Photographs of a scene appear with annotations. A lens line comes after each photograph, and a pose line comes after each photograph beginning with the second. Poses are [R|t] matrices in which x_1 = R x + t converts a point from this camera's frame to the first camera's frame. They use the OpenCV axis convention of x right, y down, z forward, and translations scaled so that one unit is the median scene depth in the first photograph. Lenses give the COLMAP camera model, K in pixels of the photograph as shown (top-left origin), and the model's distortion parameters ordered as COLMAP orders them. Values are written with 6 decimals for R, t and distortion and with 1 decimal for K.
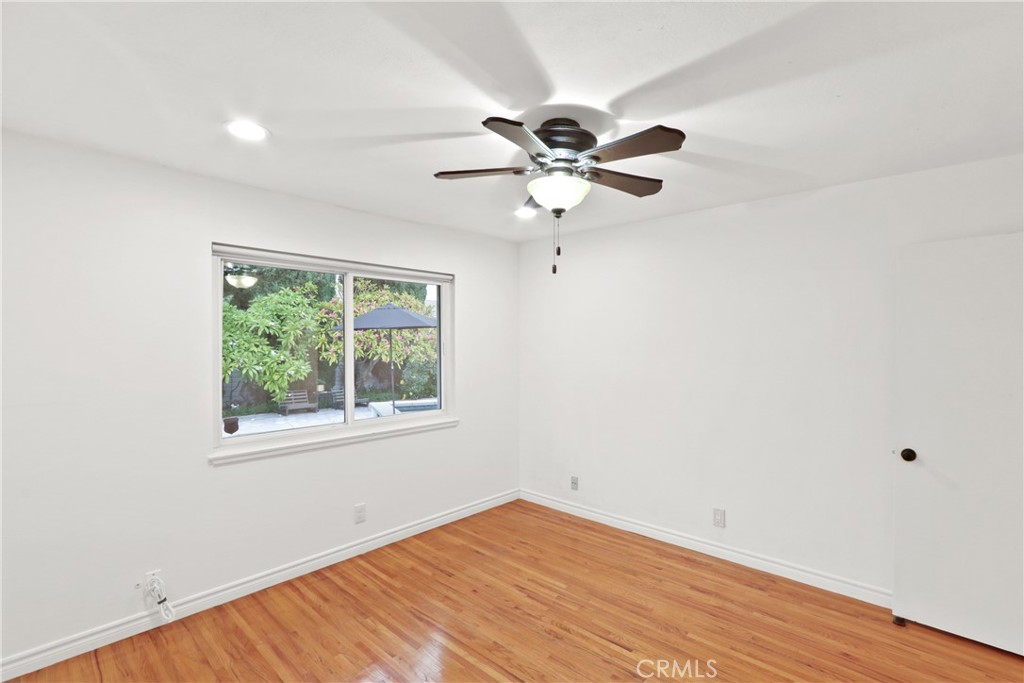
lens RADIAL K [[486.8, 0, 515.5], [0, 486.8, 343.5], [0, 0, 1]] dist [-0.012639, 0.001007]
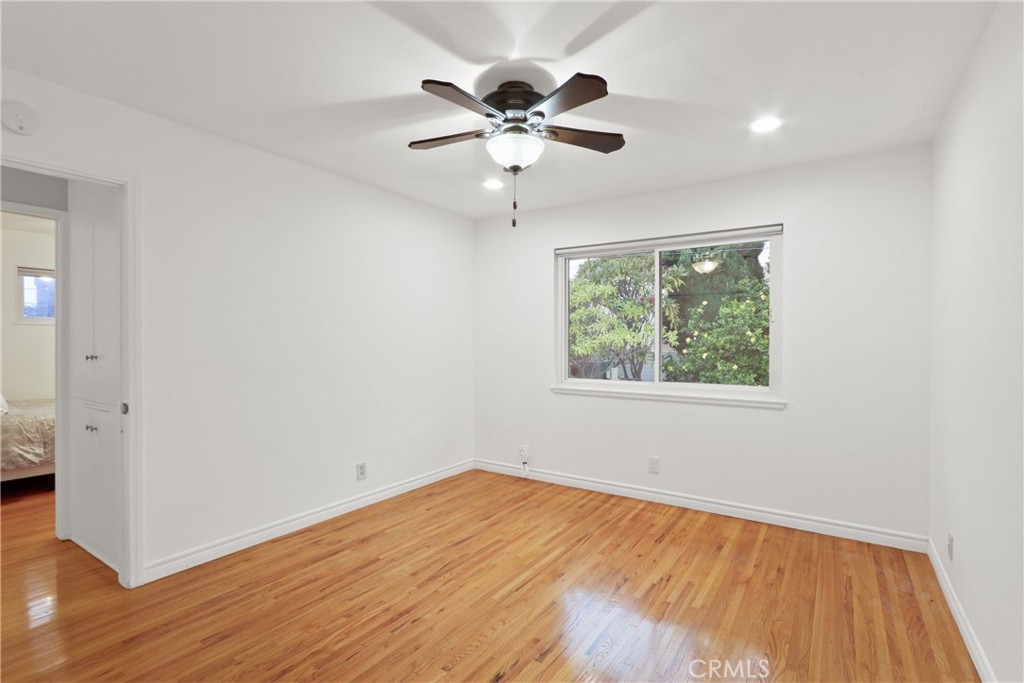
lens RADIAL K [[486.8, 0, 519.7], [0, 486.8, 344.0], [0, 0, 1]] dist [-0.012639, 0.001007]
pose [[0.140796, 0.006663, -0.990016, 0.765251], [-0.009316, 0.999942, 0.005405, 0.074741], [0.989995, 0.008462, 0.140850, 0.564006]]
